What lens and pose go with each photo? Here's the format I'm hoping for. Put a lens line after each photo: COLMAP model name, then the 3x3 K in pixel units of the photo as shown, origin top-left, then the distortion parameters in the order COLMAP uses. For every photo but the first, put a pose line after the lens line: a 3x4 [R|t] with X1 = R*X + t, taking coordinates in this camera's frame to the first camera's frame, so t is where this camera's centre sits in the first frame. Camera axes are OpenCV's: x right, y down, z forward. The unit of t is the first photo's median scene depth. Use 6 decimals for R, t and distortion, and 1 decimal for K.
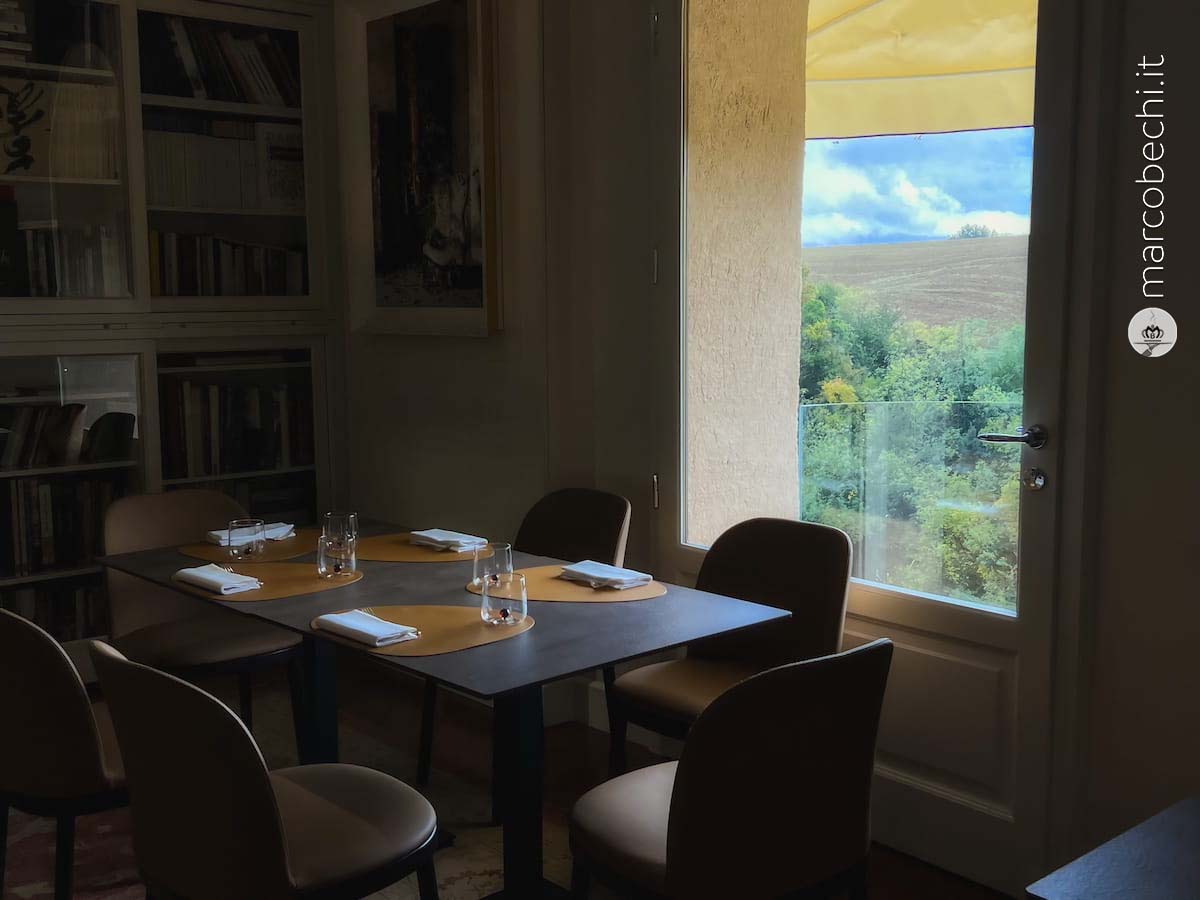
lens RADIAL K [[1285.8, 0, 601.8], [0, 1285.8, 477.1], [0, 0, 1]] dist [0.013506, -0.026041]
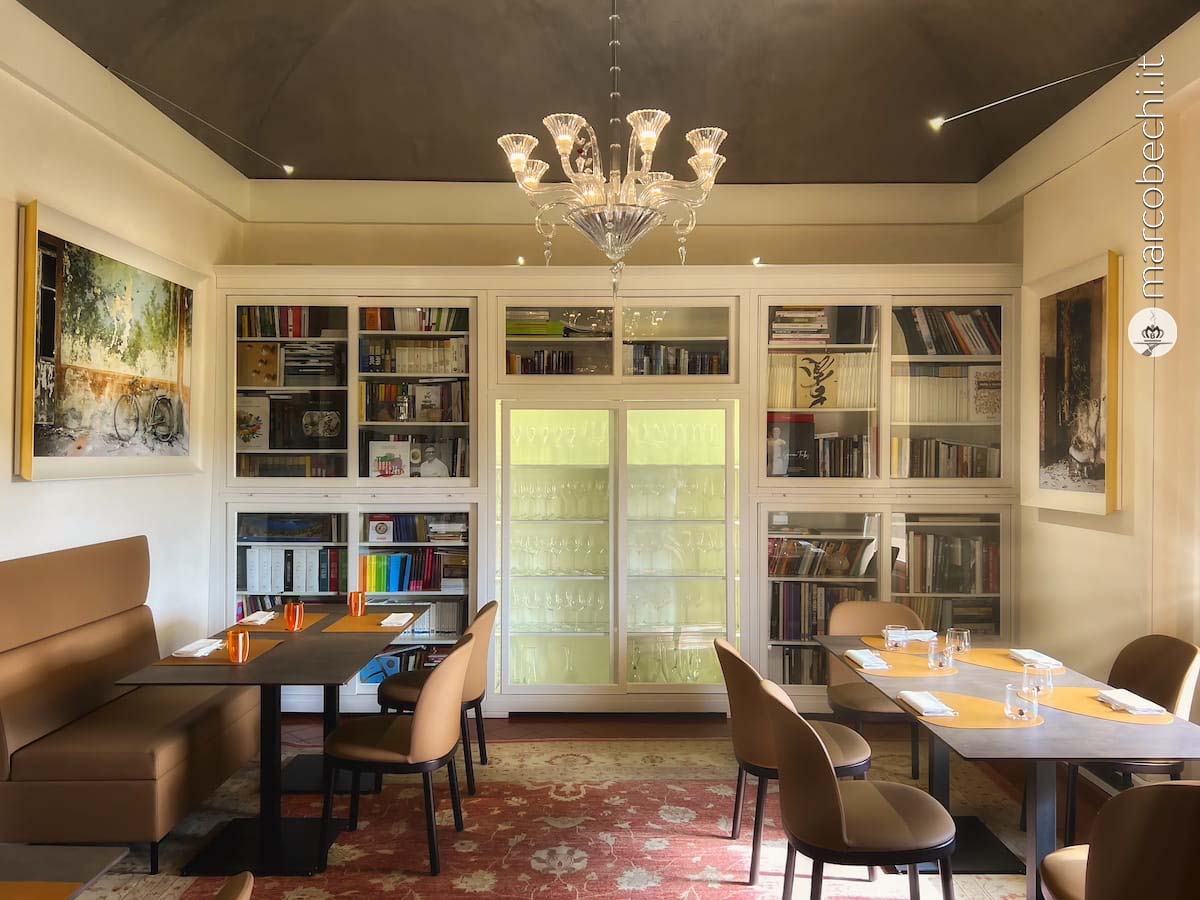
lens RADIAL K [[892.9, 0, 600.0], [0, 892.9, 450.0], [0, 0, 1]] dist [0.001926, -0.000291]
pose [[0.737561, 0.002879, -0.675274, 0.139787], [-0.102286, 0.988929, -0.107505, -0.017370], [0.667489, 0.148363, 0.729690, -0.066129]]
